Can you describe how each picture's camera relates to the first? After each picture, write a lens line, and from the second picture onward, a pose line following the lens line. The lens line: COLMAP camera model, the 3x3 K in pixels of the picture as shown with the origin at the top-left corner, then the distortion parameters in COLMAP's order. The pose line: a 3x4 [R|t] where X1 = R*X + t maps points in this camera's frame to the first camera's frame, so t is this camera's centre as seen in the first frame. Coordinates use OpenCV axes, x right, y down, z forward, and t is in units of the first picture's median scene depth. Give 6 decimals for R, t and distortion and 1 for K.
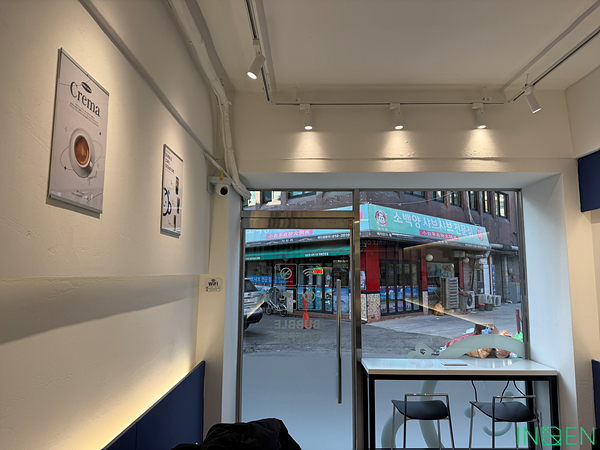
lens RADIAL K [[421.1, 0, 305.7], [0, 421.1, 229.2], [0, 0, 1]] dist [0.064669, -0.085403]
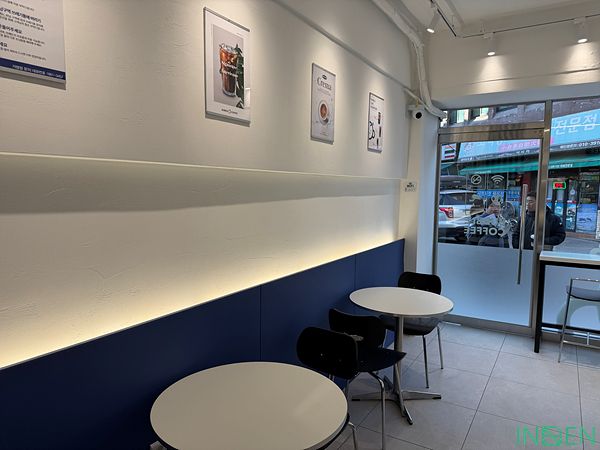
lens RADIAL K [[421.1, 0, 297.7], [0, 421.1, 227.8], [0, 0, 1]] dist [0.064669, -0.085403]
pose [[0.850937, 0.051612, -0.522726, 0.194516], [0.049584, 0.982824, 0.177758, -0.000858], [0.522922, -0.177179, 0.833763, -0.363744]]
